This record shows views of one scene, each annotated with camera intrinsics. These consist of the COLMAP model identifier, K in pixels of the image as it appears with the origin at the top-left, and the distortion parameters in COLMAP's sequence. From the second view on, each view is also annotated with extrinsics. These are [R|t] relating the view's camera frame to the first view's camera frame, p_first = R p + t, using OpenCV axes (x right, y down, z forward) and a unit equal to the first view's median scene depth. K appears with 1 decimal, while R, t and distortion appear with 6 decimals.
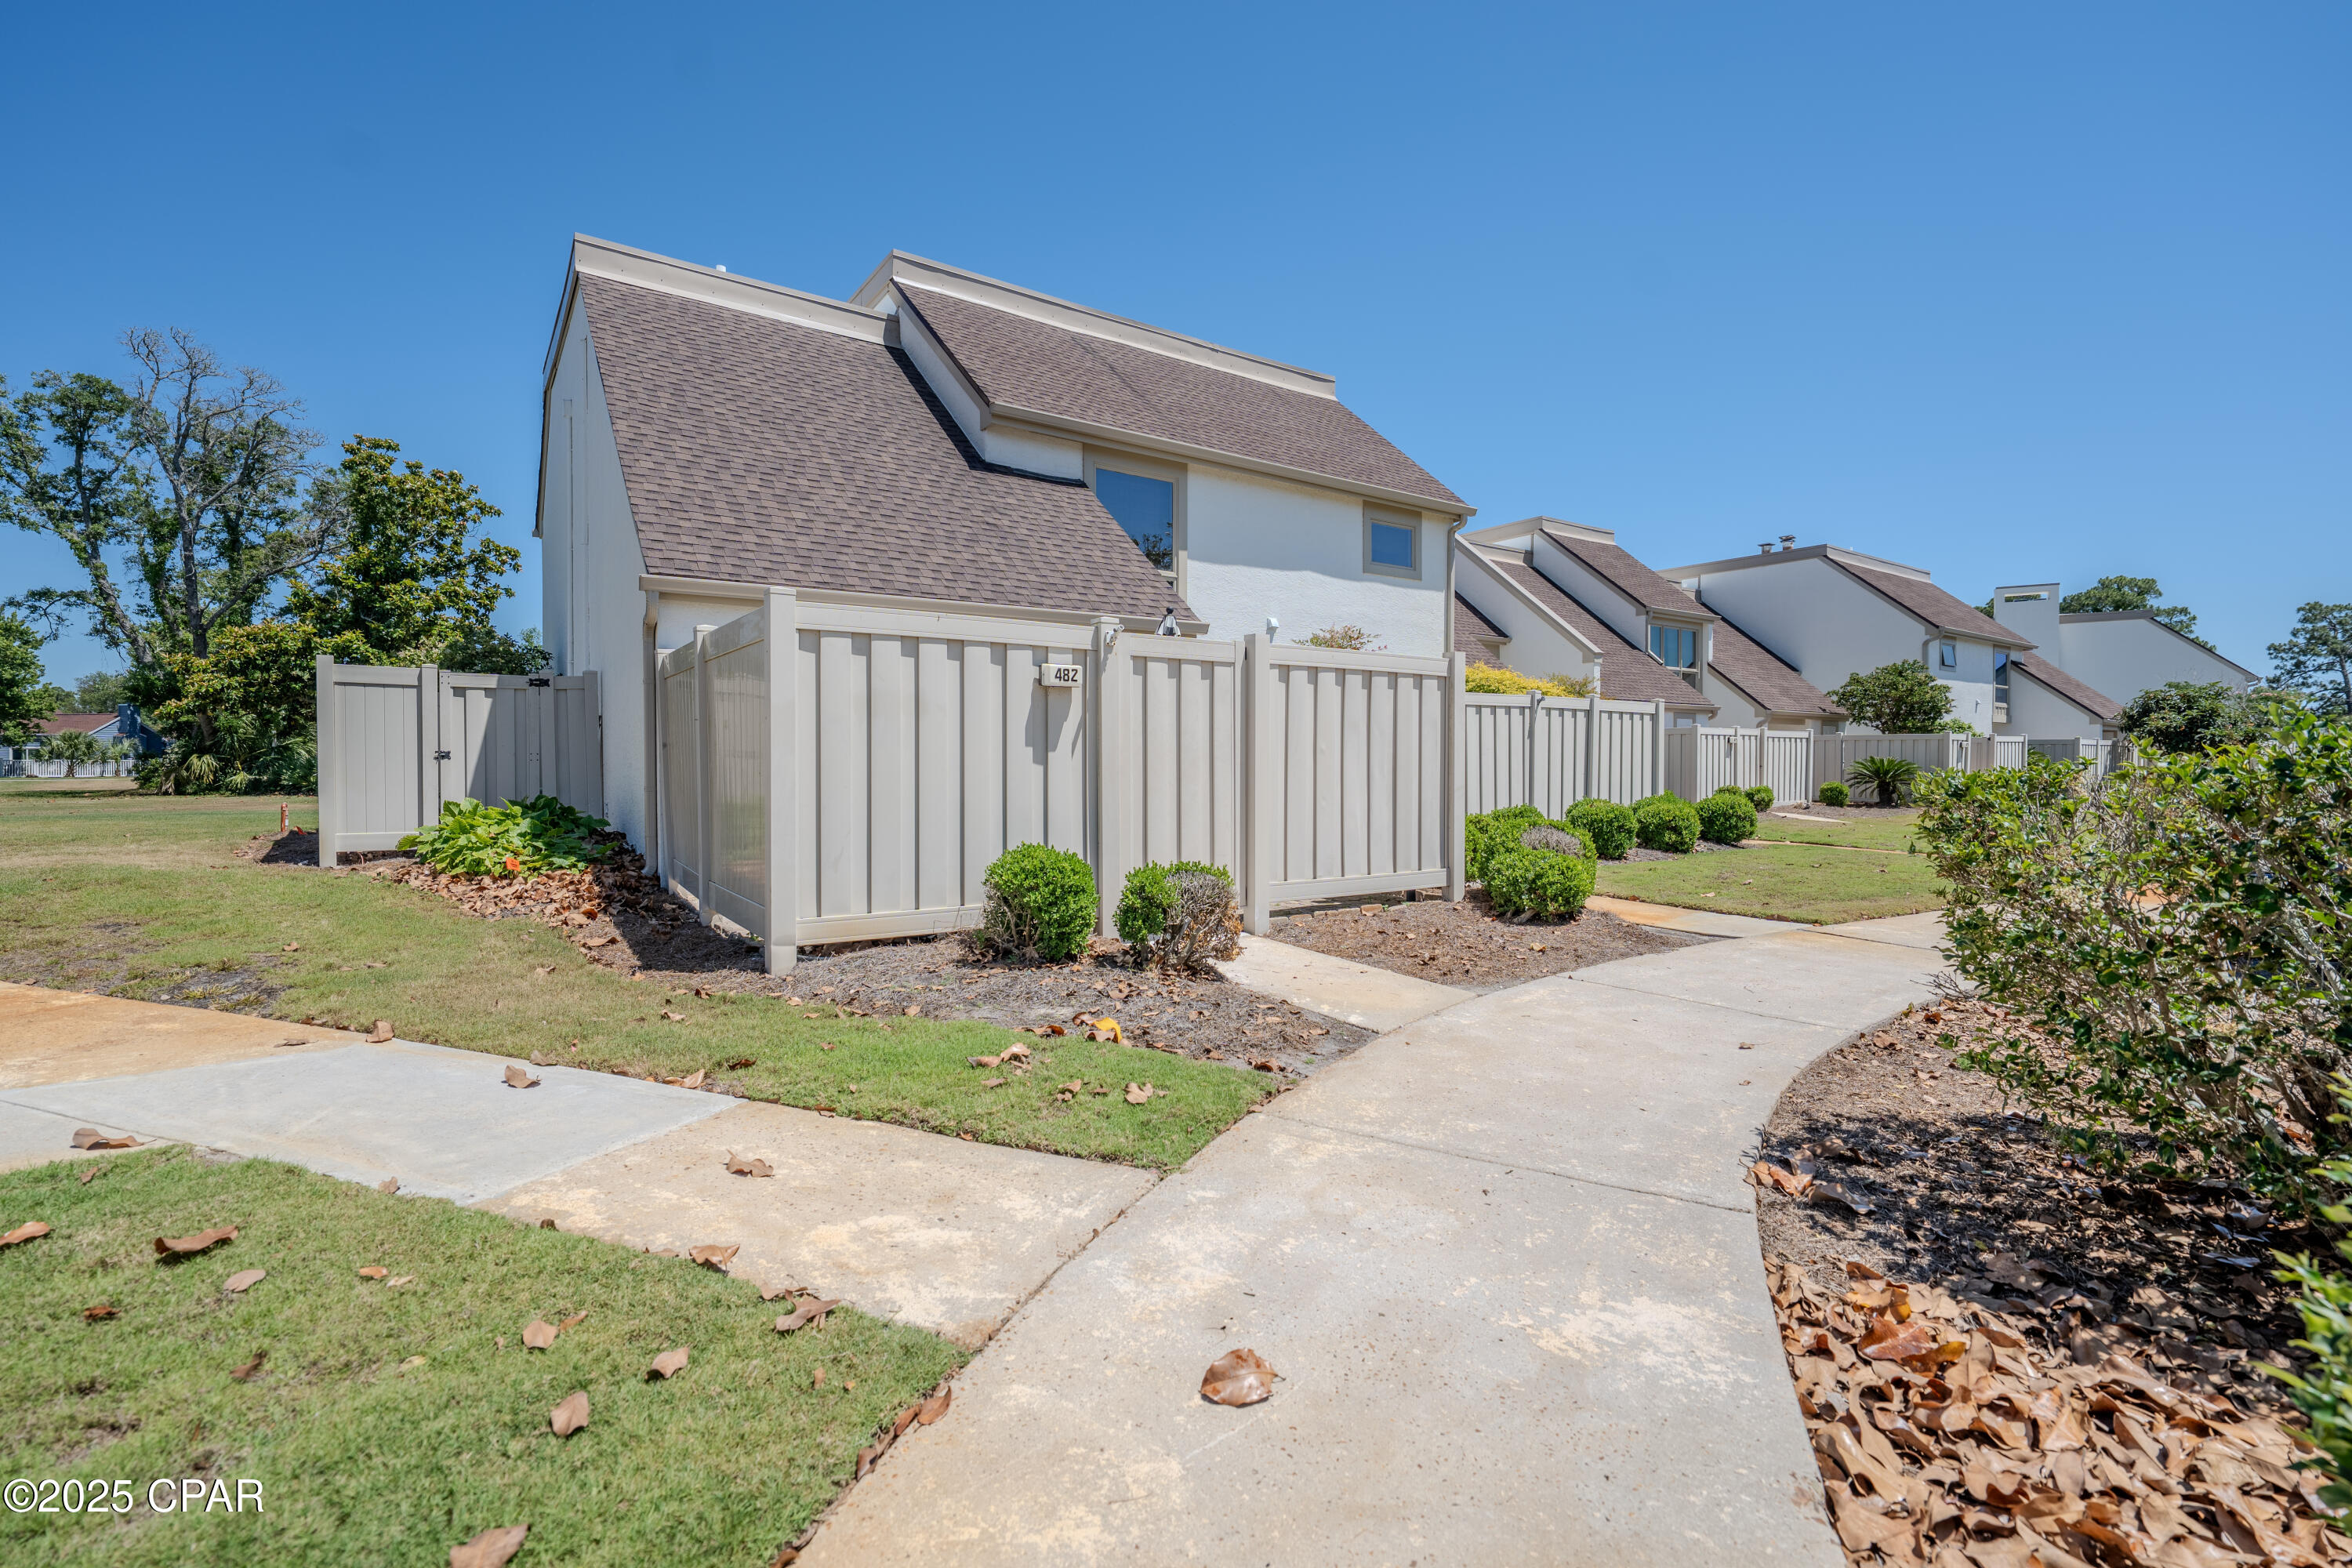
lens RADIAL K [[1057.9, 0, 1171.1], [0, 1057.9, 776.0], [0, 0, 1]] dist [0.000041, -0.000008]
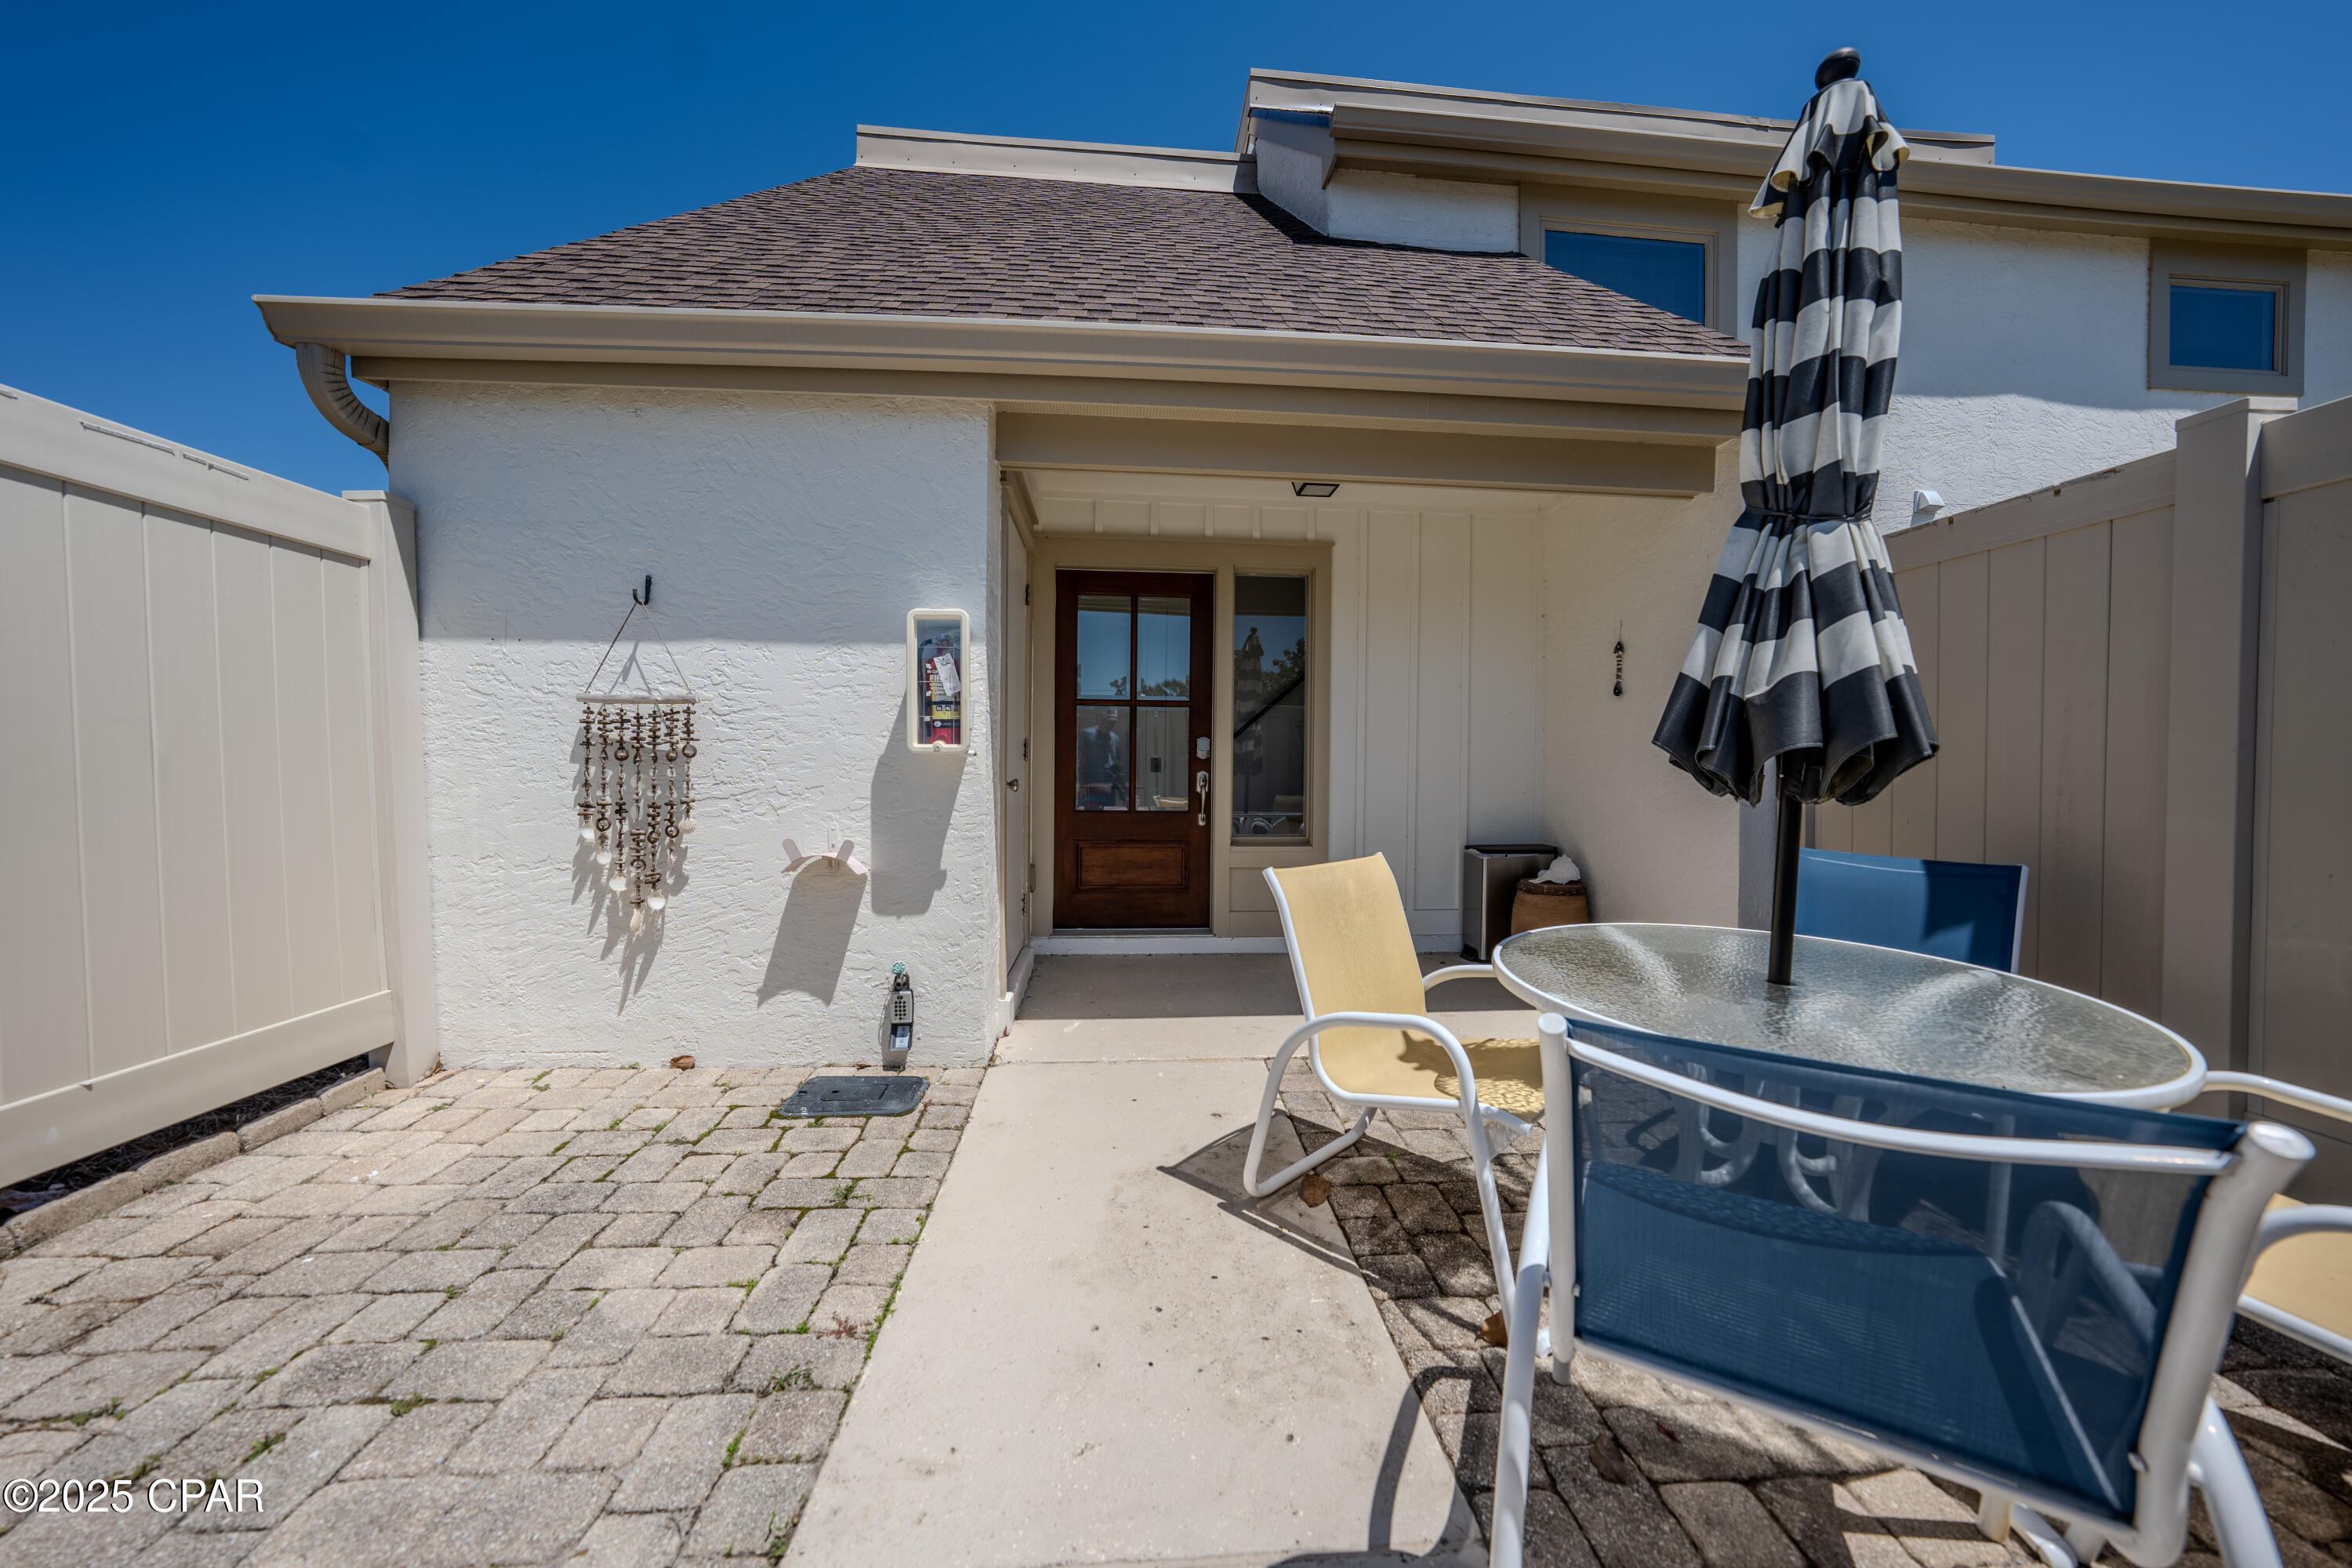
lens RADIAL K [[815.5, 0, 1193.9], [0, 815.5, 771.2], [0, 0, 1]] dist [-0.002767, 0.000108]
pose [[0.866029, 0.002996, -0.499984, -0.016737], [-0.012514, 0.999799, -0.015684, -0.003095], [0.499836, 0.019840, 0.865893, 0.557014]]
